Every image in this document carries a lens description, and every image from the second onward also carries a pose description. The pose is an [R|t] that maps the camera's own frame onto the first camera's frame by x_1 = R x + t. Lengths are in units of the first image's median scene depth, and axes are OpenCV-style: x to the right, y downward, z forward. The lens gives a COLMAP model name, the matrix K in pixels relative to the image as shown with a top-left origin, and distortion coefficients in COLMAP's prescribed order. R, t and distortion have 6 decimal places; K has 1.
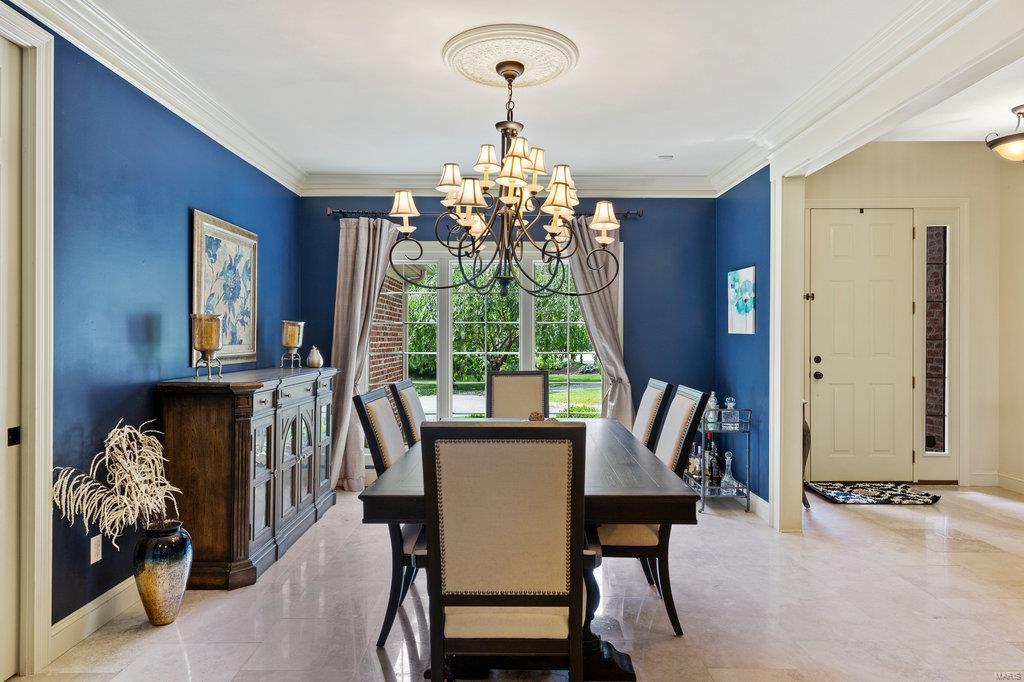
lens RADIAL K [[621.4, 0, 509.6], [0, 621.4, 339.1], [0, 0, 1]] dist [0.000474, -0.000476]
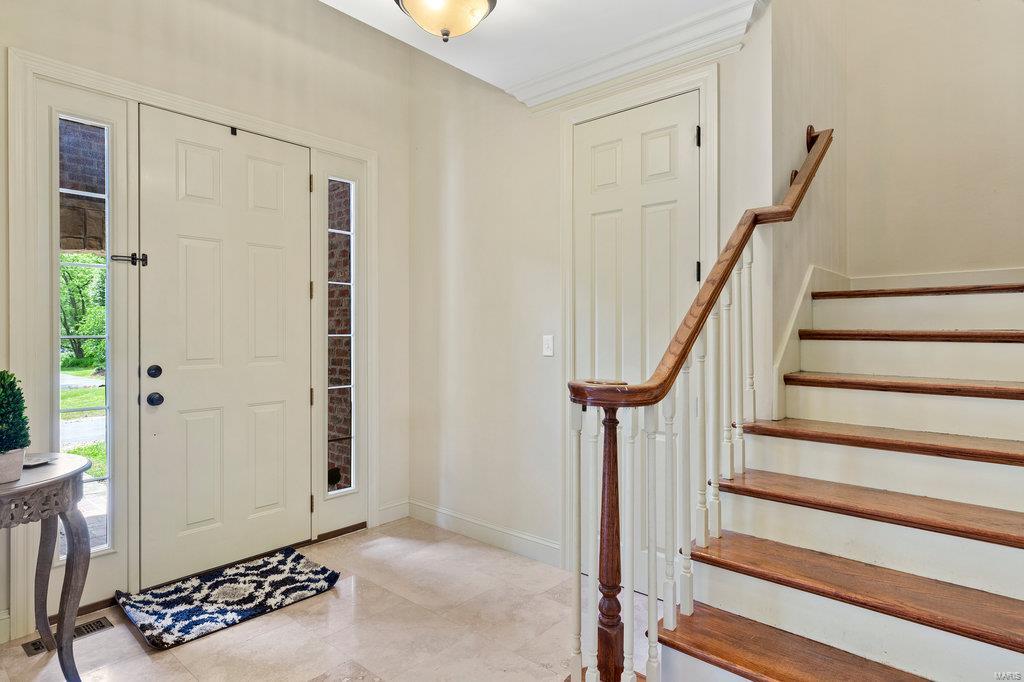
lens RADIAL K [[553.7, 0, 511.0], [0, 553.7, 337.5], [0, 0, 1]] dist [-0.001477, 0.000049]
pose [[0.658292, -0.006401, 0.752735, 0.330643], [0.003088, 0.999978, 0.005803, -0.000069], [-0.752756, -0.001495, 0.658298, 0.422992]]
